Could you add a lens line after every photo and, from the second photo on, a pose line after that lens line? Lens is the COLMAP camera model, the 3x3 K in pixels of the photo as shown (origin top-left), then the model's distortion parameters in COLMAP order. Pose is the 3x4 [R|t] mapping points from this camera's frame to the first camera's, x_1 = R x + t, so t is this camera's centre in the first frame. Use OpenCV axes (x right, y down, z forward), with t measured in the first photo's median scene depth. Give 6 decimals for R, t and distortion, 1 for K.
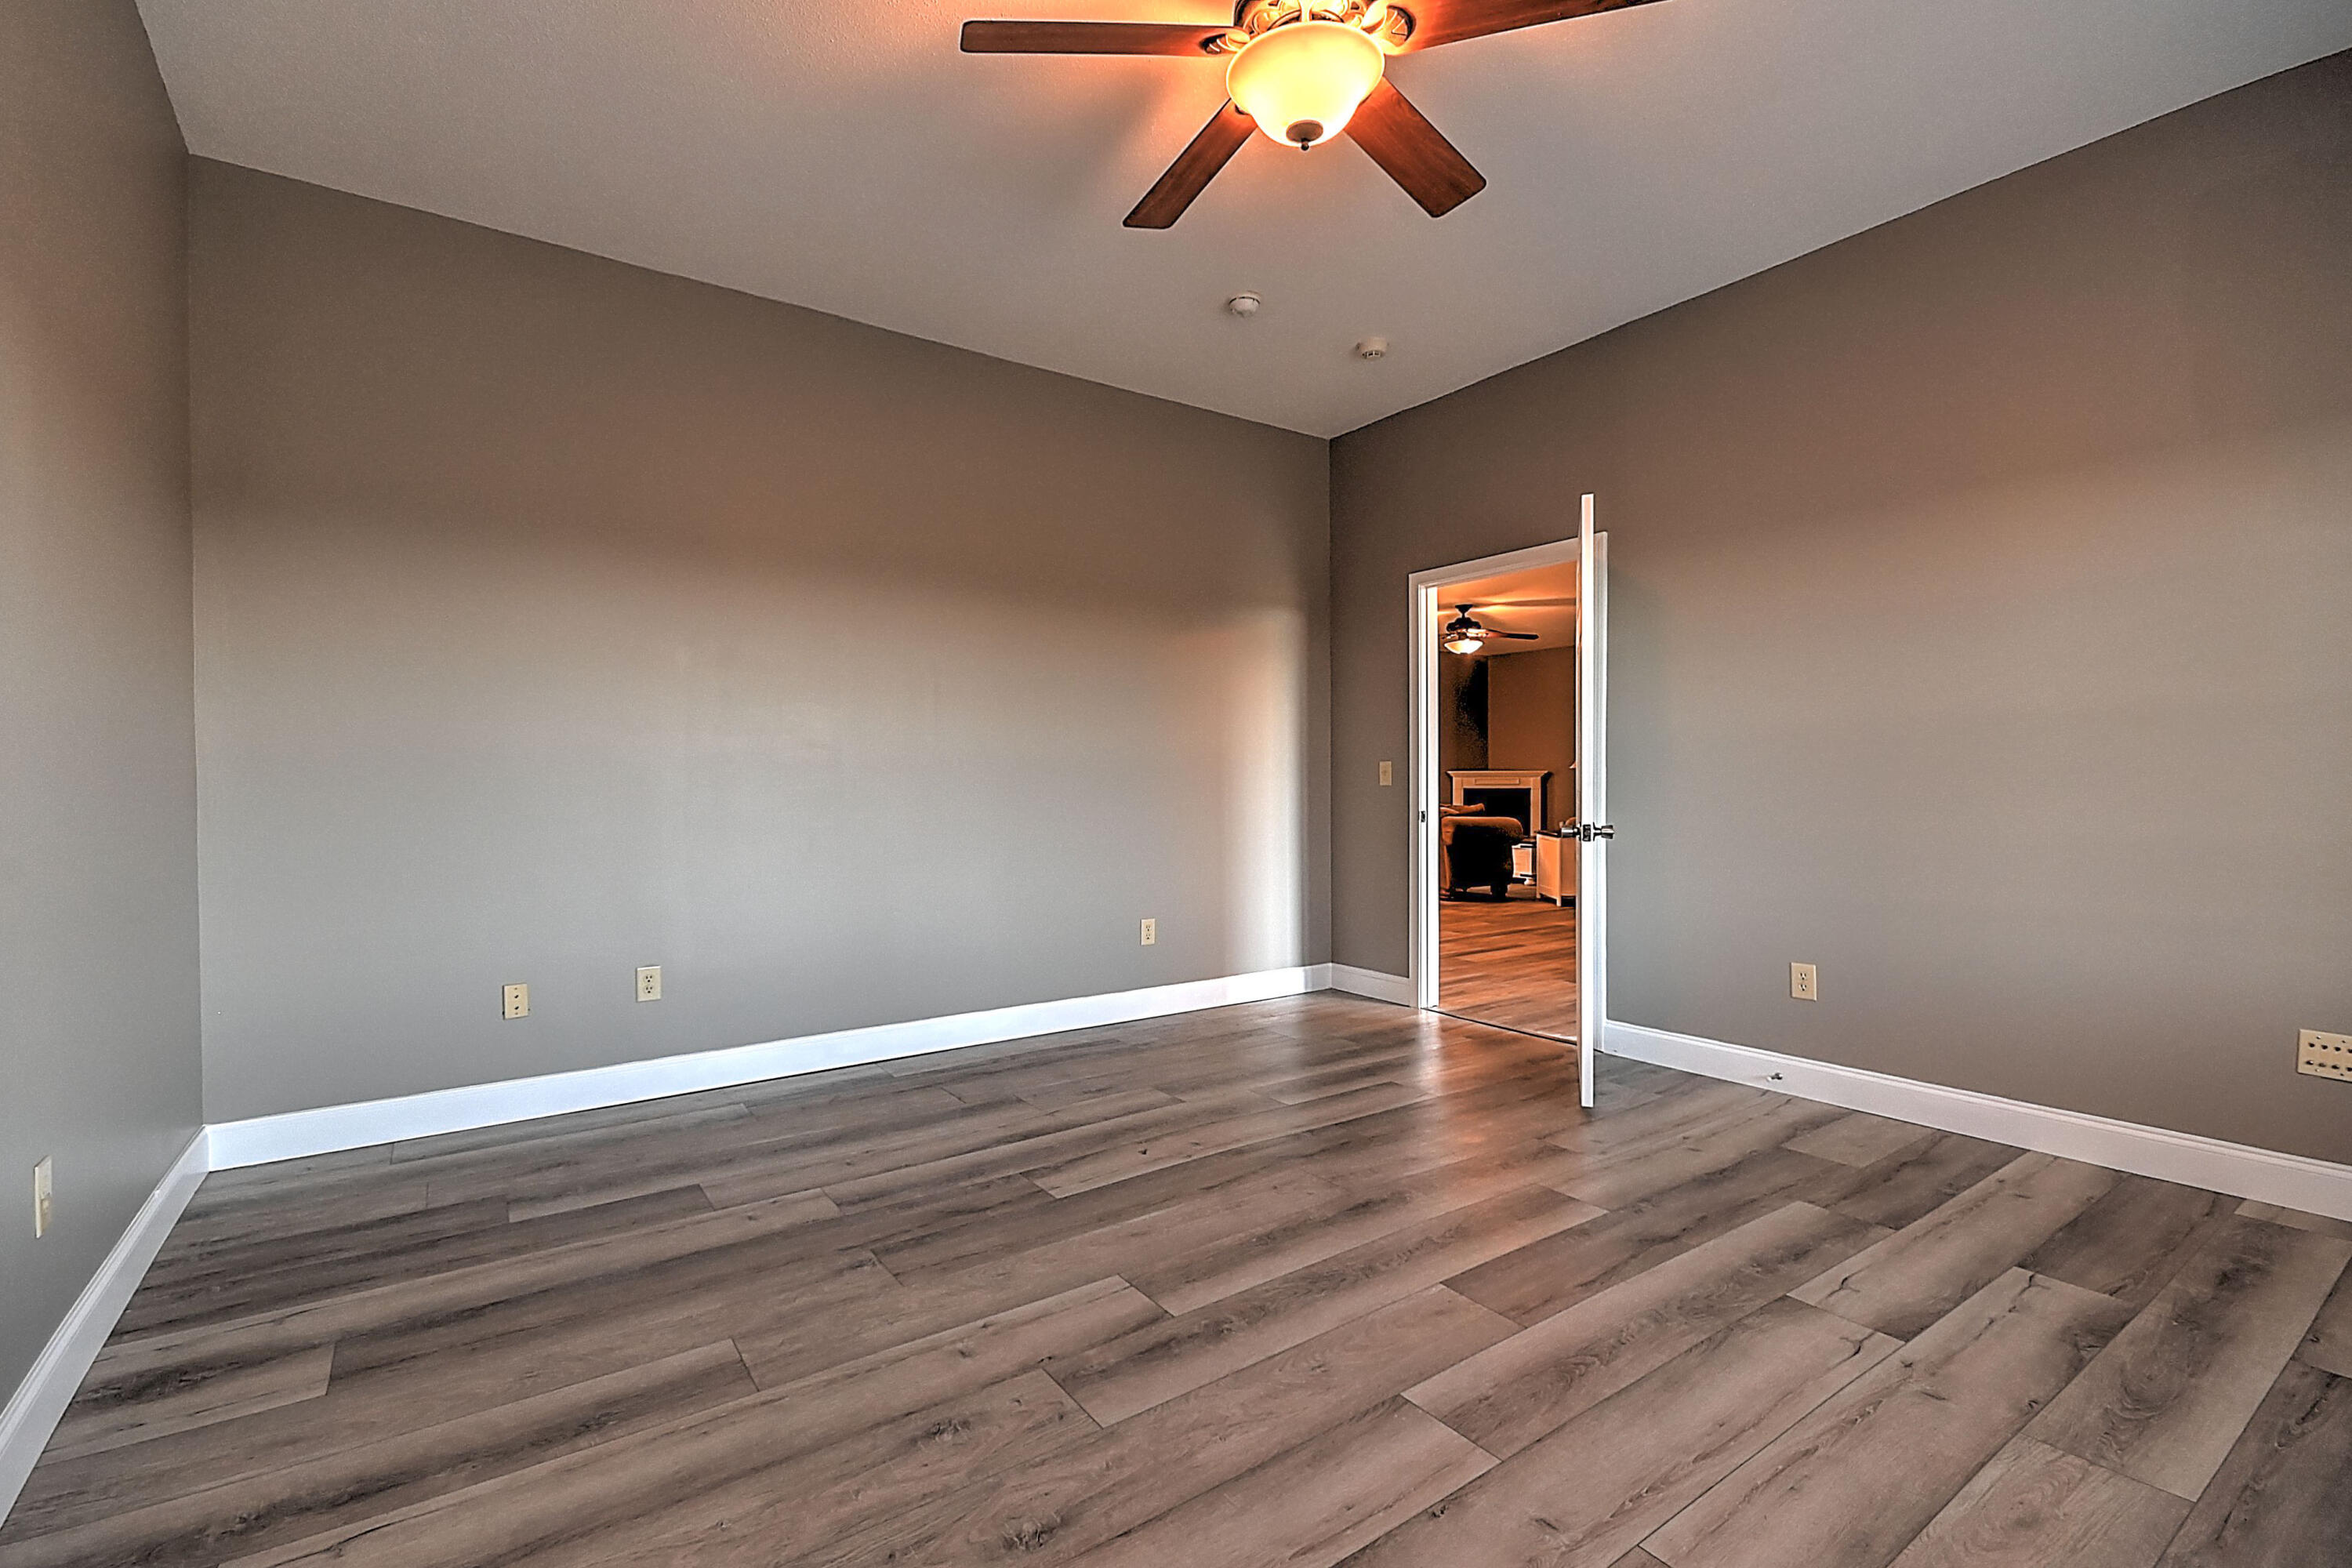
lens RADIAL K [[1035.8, 0, 1174.2], [0, 1035.8, 782.1], [0, 0, 1]] dist [0.005790, -0.005415]
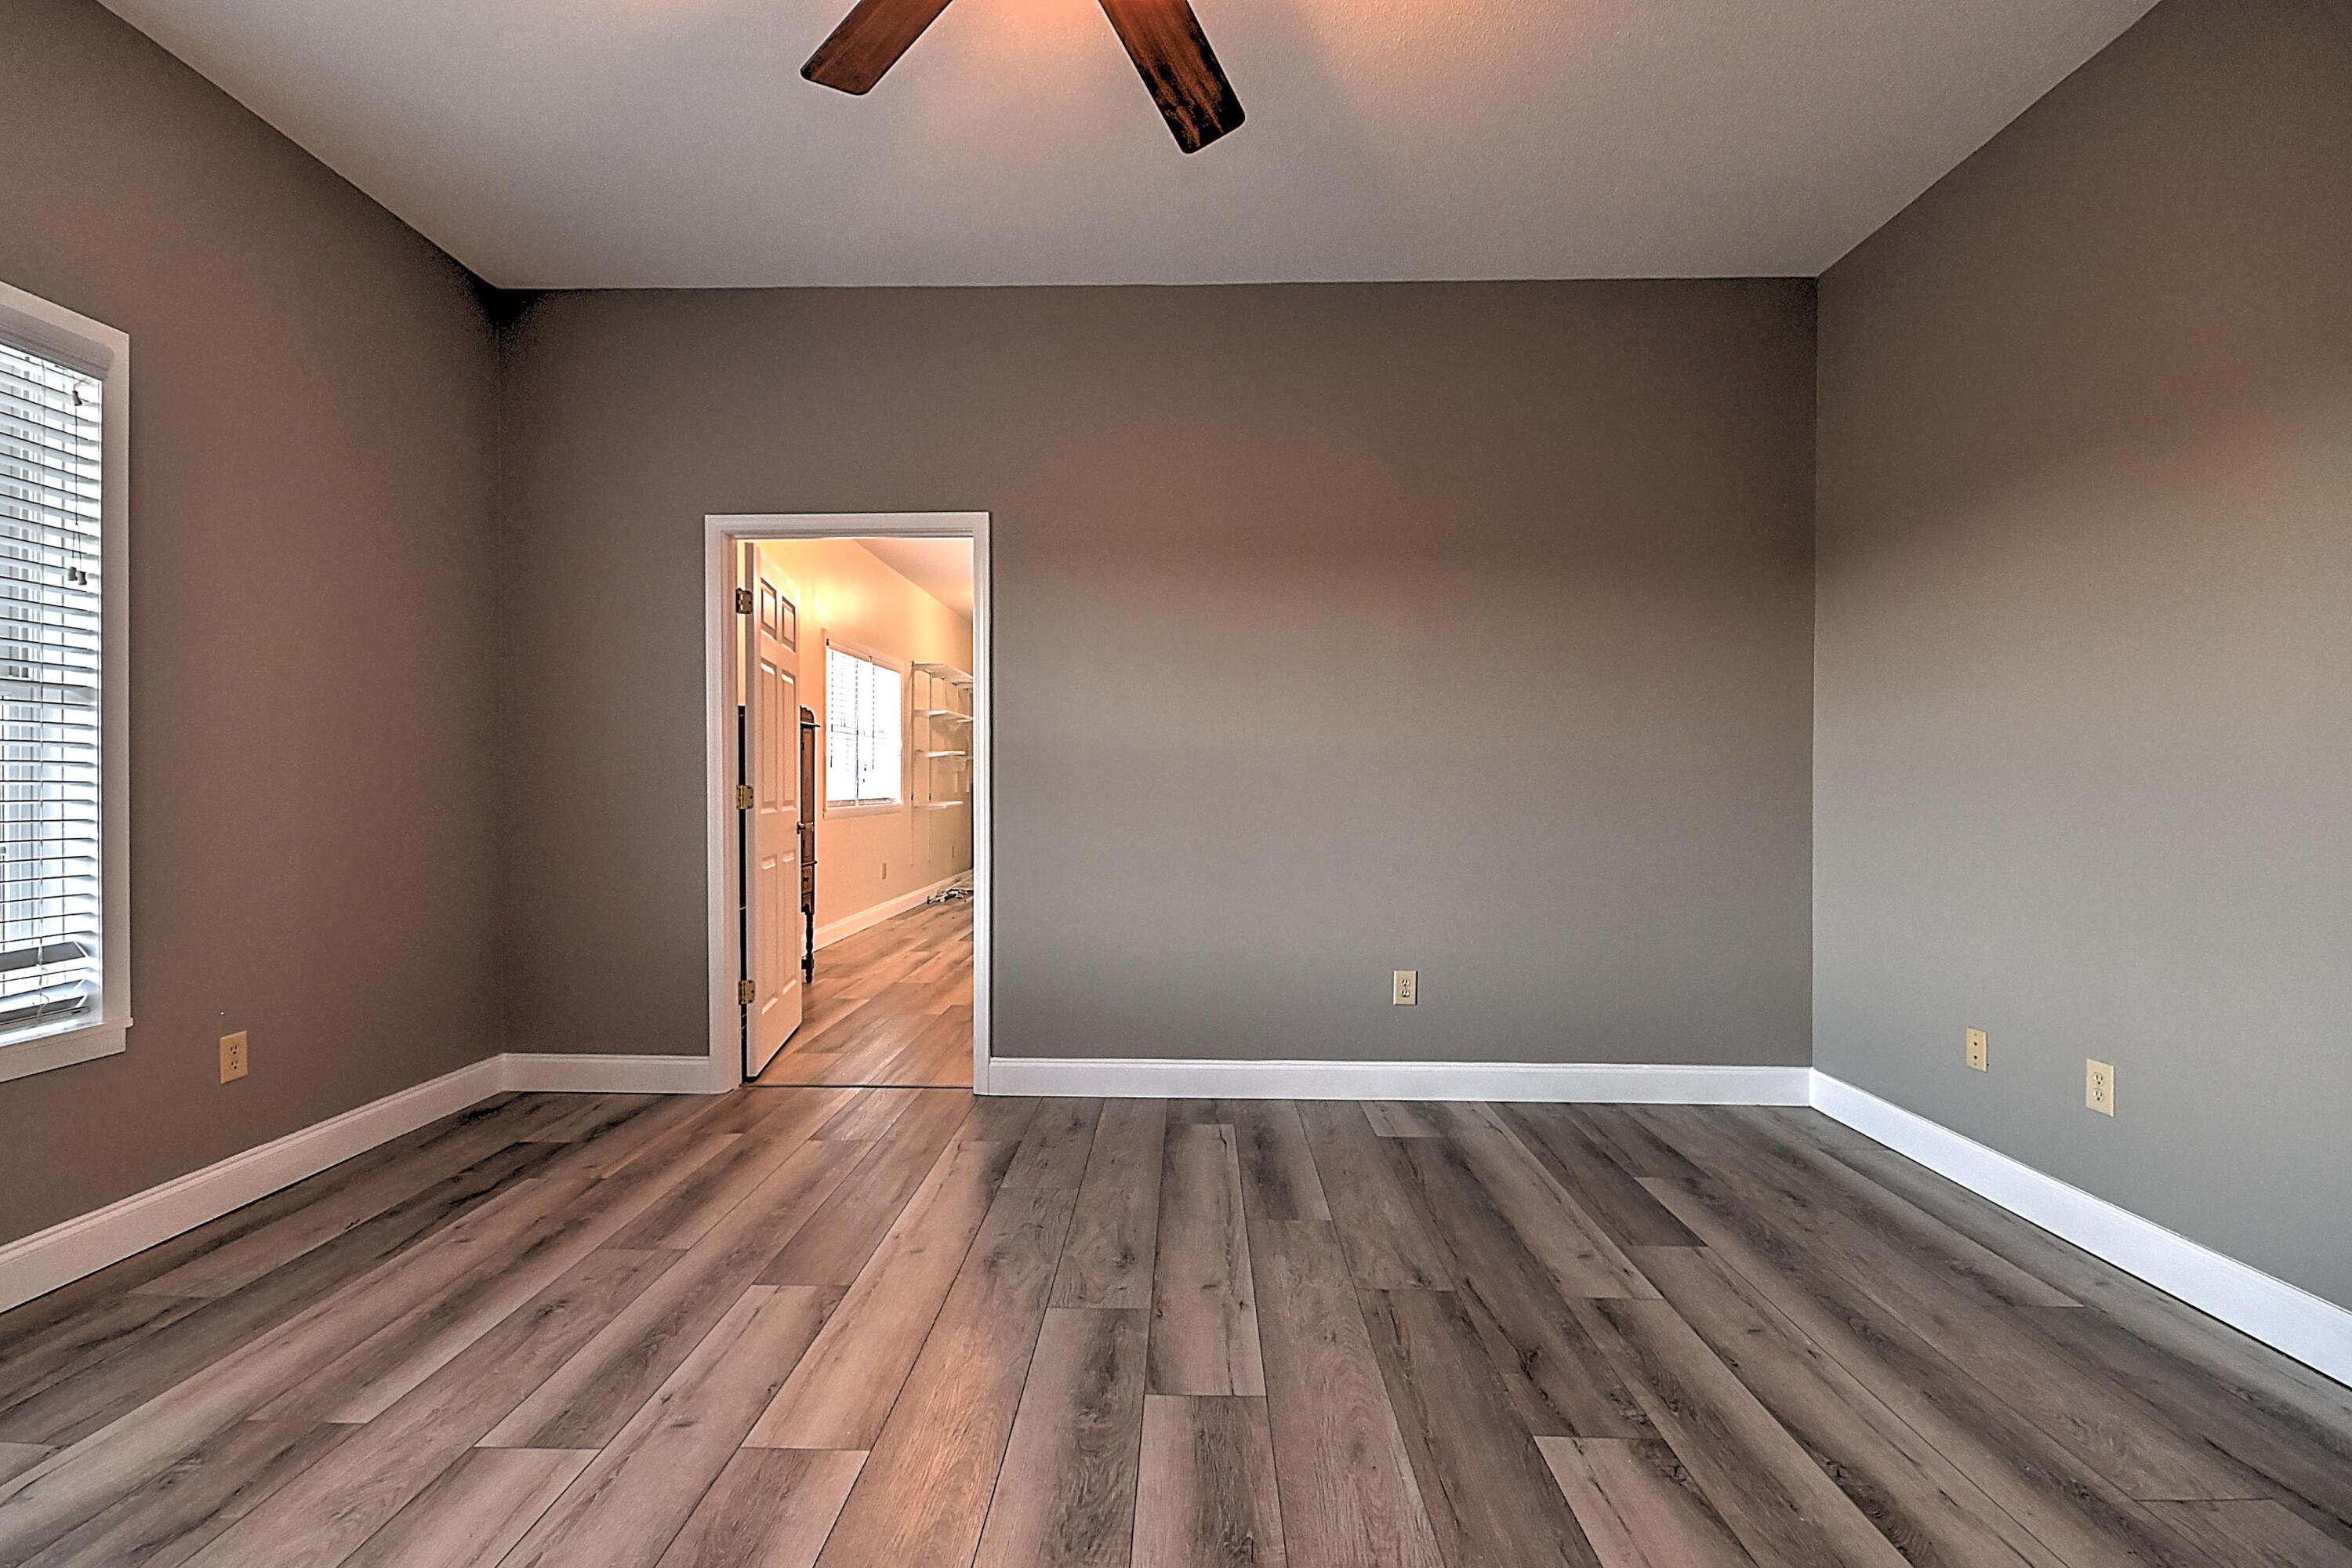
lens RADIAL K [[1035.8, 0, 1172.8], [0, 1035.8, 775.6], [0, 0, 1]] dist [0.005790, -0.005415]
pose [[-0.599714, -0.005800, -0.800193, 0.619396], [-0.003800, 0.999983, -0.004400, -0.011571], [0.800205, 0.000402, -0.599726, 1.368194]]
